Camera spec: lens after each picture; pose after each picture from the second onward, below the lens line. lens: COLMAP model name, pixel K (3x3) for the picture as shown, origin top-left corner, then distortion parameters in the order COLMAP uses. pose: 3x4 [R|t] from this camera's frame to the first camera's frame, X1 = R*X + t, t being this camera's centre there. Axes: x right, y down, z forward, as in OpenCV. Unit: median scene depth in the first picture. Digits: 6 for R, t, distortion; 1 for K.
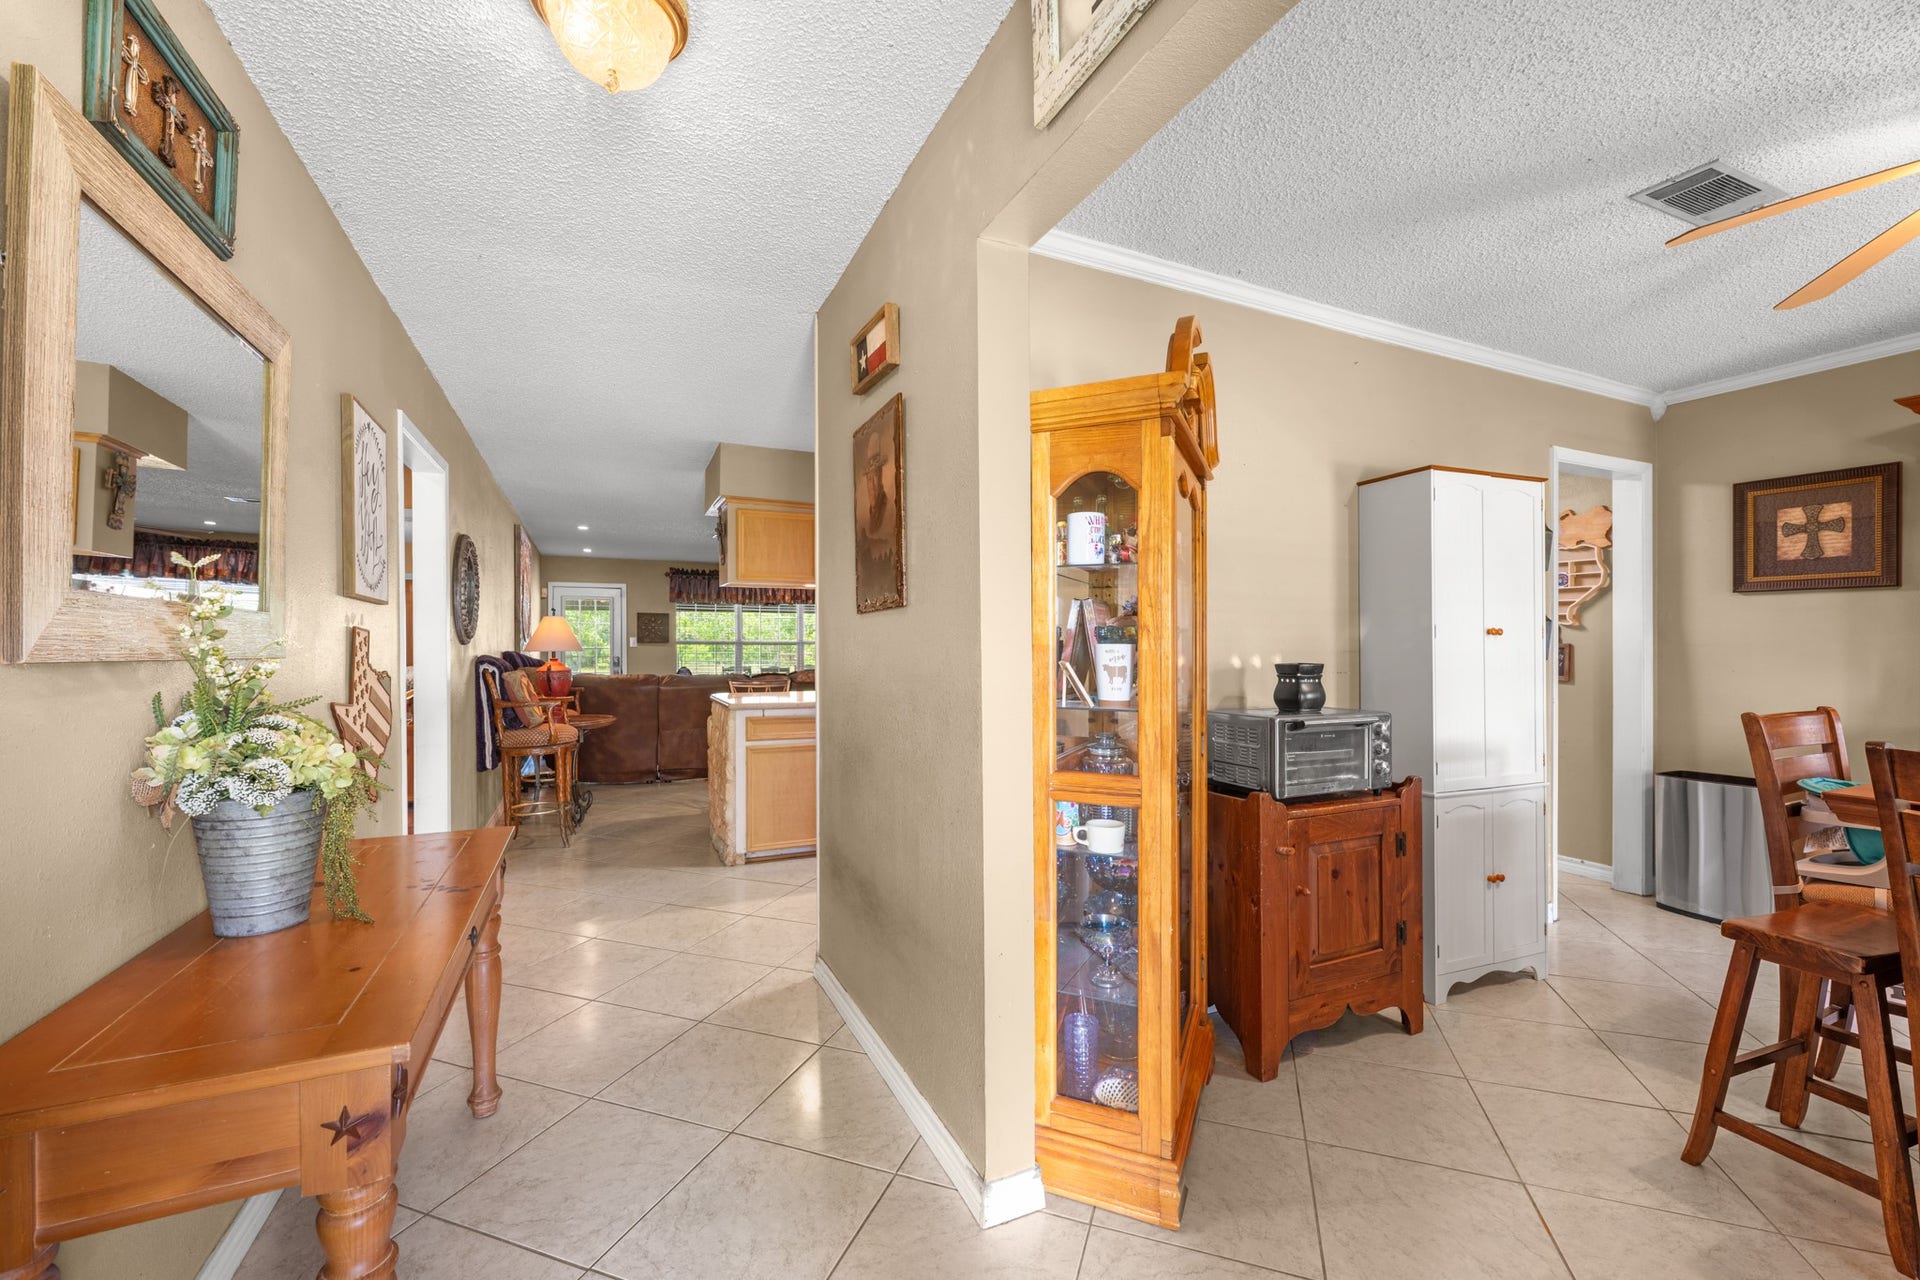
lens RADIAL K [[774.1, 0, 961.1], [0, 774.1, 651.1], [0, 0, 1]] dist [0.001273, 0.000138]
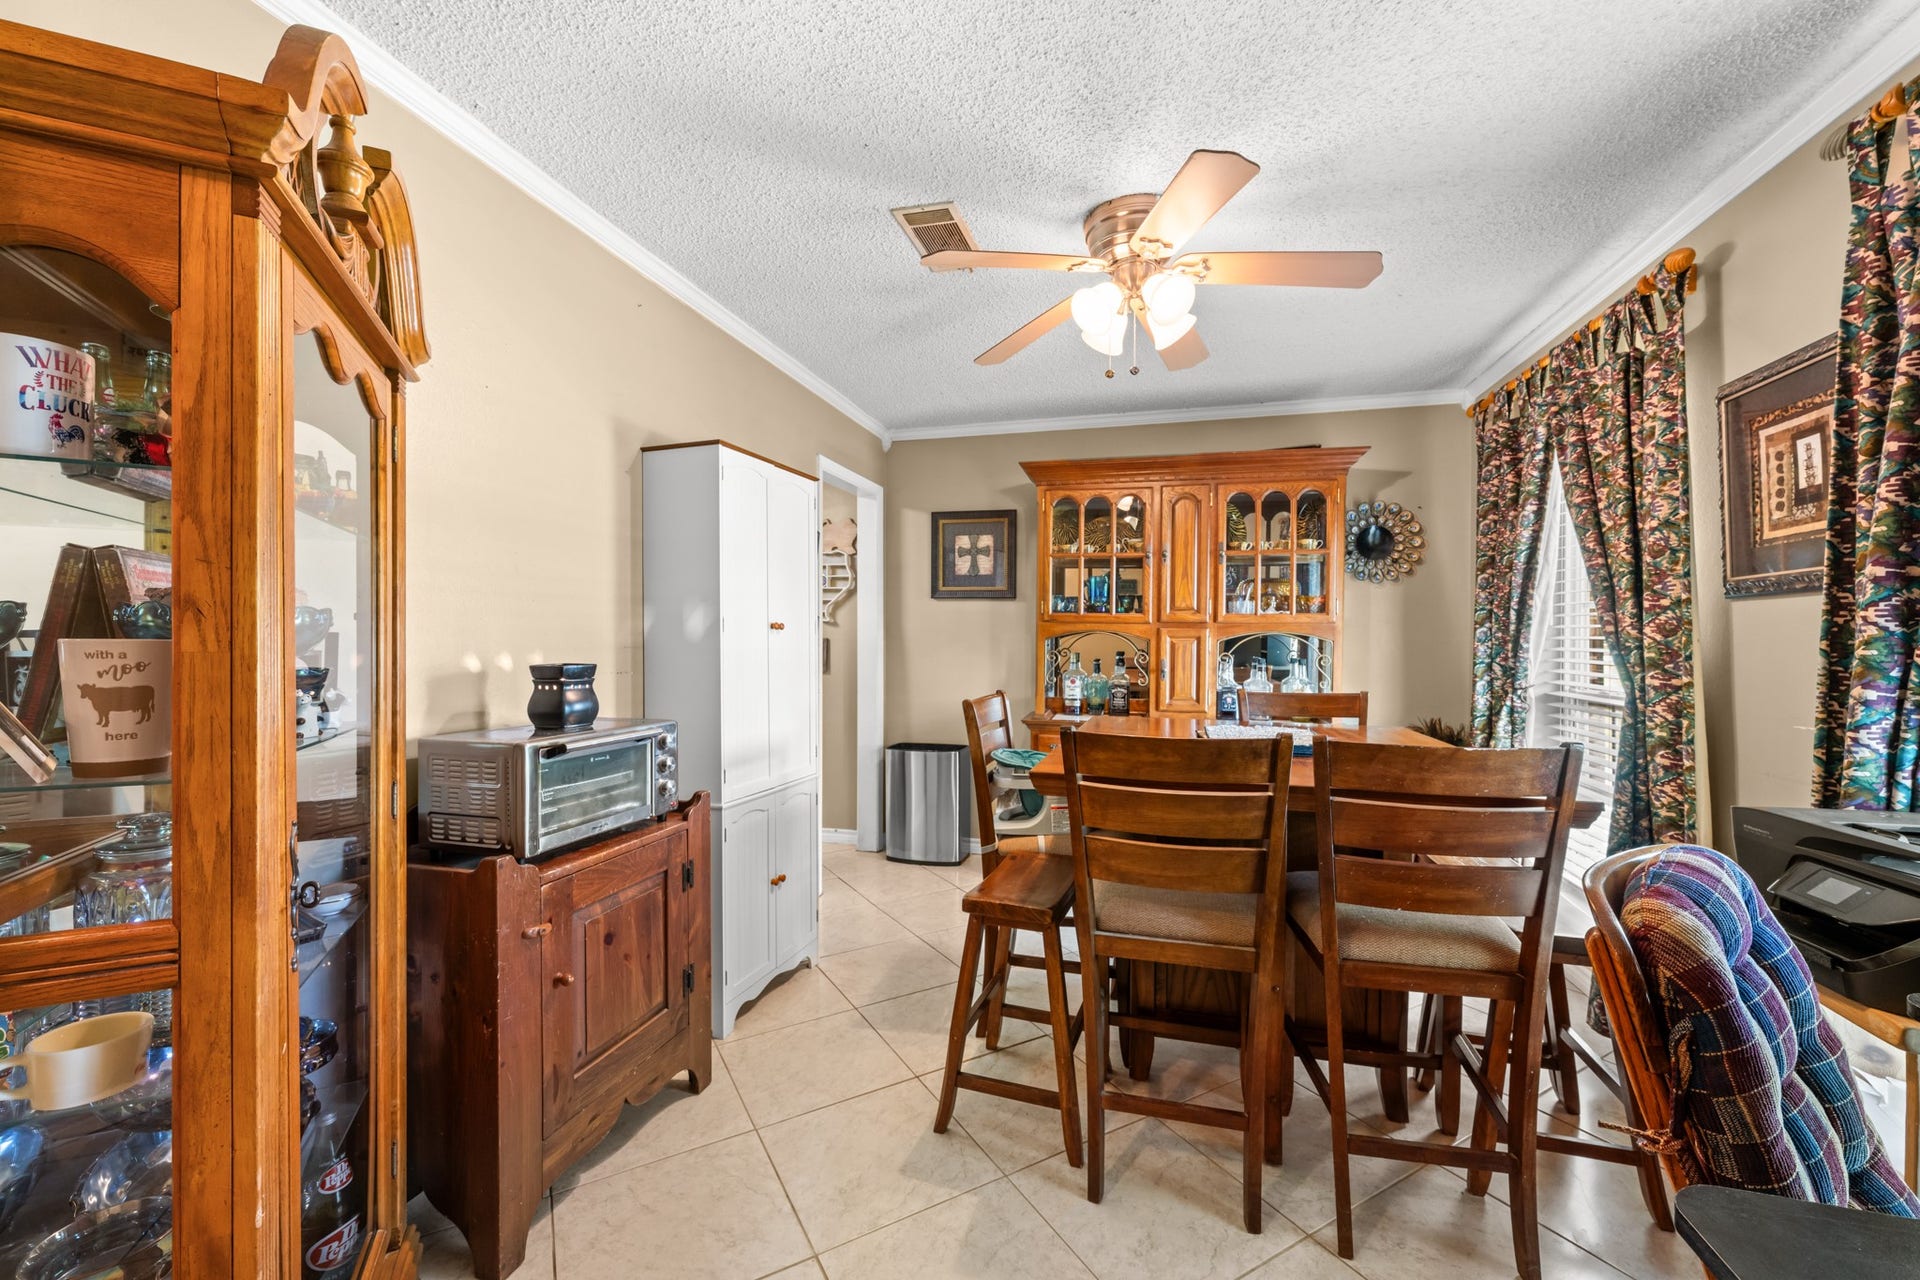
lens RADIAL K [[764.9, 0, 960.0], [0, 764.9, 640.0], [0, 0, 1]] dist [-0.000983, -0.000272]
pose [[0.654275, 0.002369, 0.756253, 0.128167], [0.000443, 0.999994, -0.003516, -0.004766], [-0.756256, 0.002636, 0.654270, 0.224984]]
